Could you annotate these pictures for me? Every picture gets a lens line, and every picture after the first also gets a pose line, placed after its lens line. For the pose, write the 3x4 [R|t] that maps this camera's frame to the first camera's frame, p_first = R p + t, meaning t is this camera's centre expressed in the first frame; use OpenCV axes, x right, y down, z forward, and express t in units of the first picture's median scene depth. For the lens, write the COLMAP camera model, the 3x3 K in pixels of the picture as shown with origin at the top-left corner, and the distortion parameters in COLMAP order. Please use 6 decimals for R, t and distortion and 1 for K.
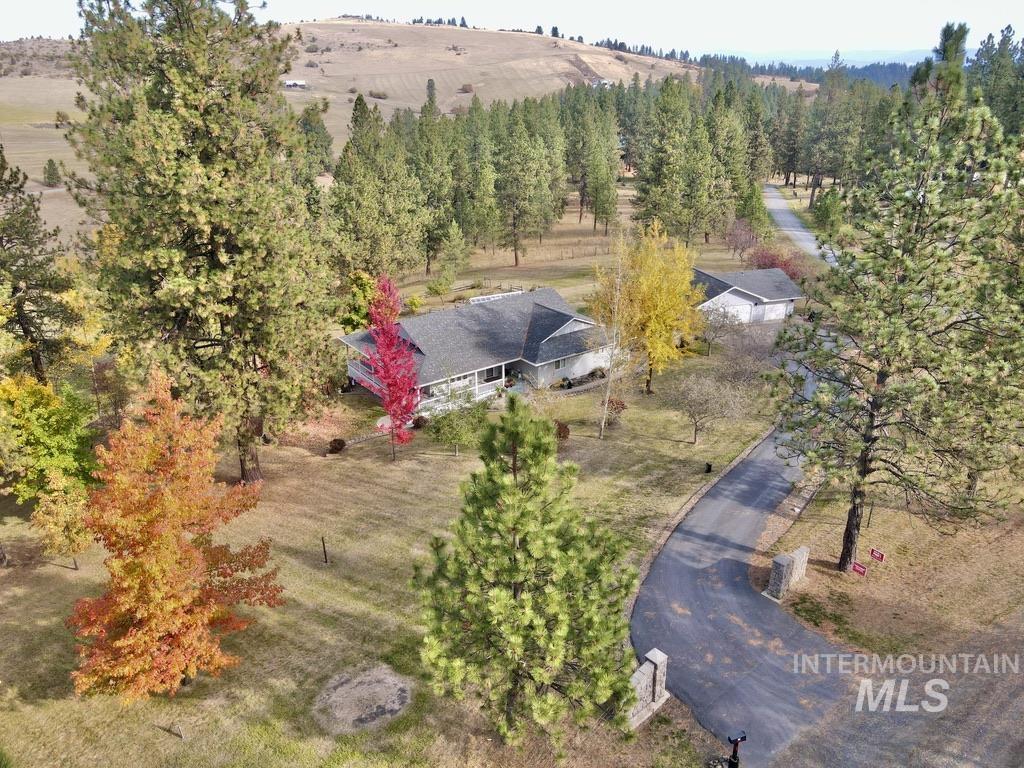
lens RADIAL K [[720.0, 0, 512.0], [0, 720.0, 384.0], [0, 0, 1]] dist [0.008277, -0.002855]
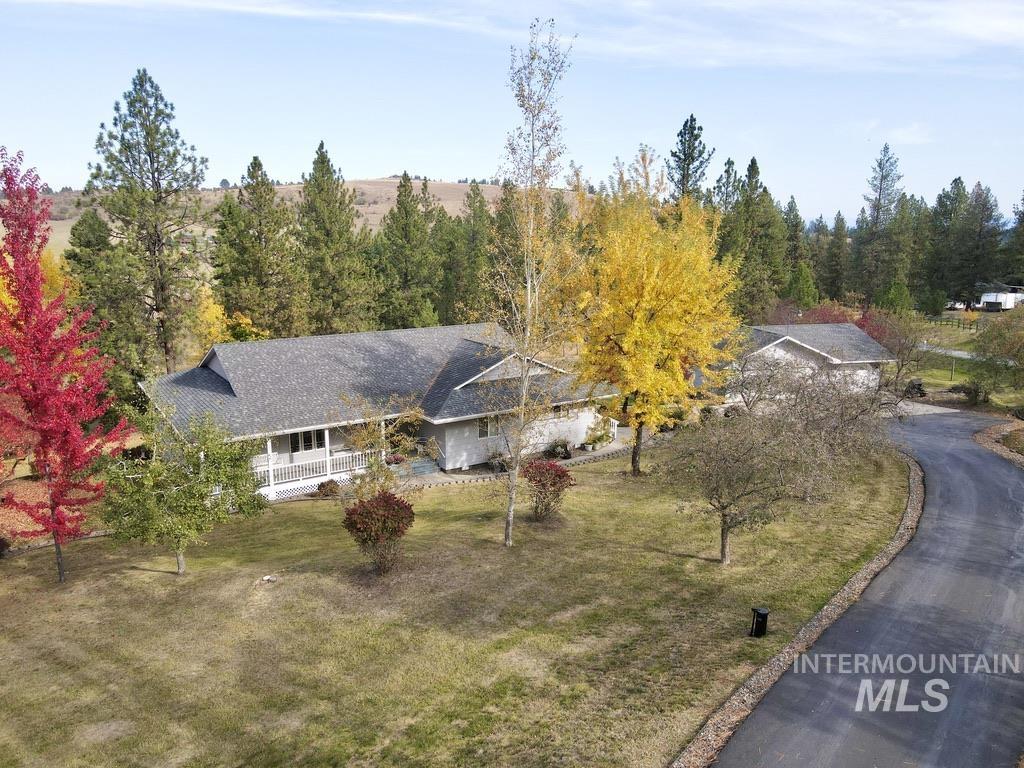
lens RADIAL K [[720.0, 0, 512.0], [0, 720.0, 384.0], [0, 0, 1]] dist [0.008277, -0.002855]
pose [[0.998339, 0.022247, -0.053152, 0.134005], [-0.032525, 0.979022, -0.201143, 0.061624], [0.047562, 0.202537, 0.978119, 0.498680]]
